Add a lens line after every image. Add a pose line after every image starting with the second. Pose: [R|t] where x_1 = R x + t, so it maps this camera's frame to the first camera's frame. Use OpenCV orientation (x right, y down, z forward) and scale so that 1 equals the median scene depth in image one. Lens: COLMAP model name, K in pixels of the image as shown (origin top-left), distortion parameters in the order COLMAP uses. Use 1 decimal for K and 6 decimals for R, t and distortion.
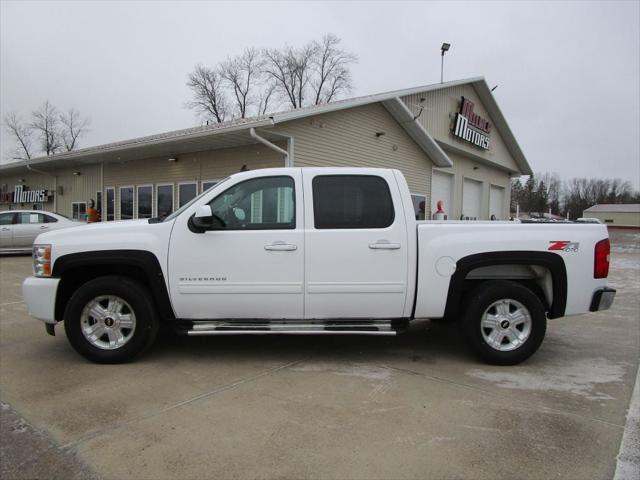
lens RADIAL K [[446.8, 0, 318.7], [0, 446.8, 246.4], [0, 0, 1]] dist [-0.030455, 0.003380]
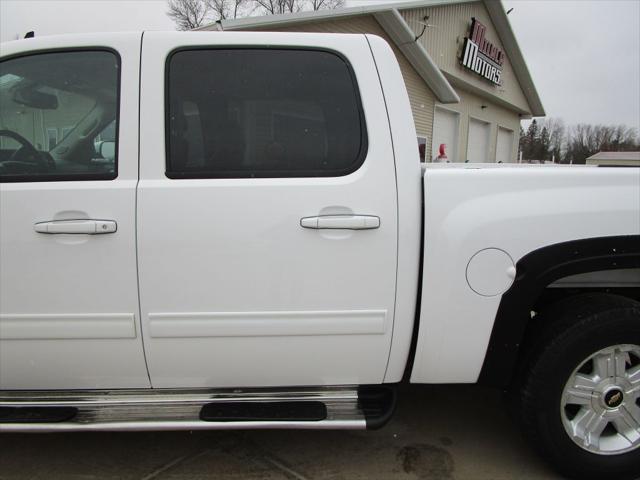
lens RADIAL K [[450.4, 0, 320.6], [0, 450.4, 247.0], [0, 0, 1]] dist [-0.027476, 0.002244]
pose [[0.999919, -0.000634, 0.012744, 0.043592], [-0.000853, 0.993213, 0.116310, -0.008924], [-0.012731, -0.116312, 0.993131, 0.208038]]
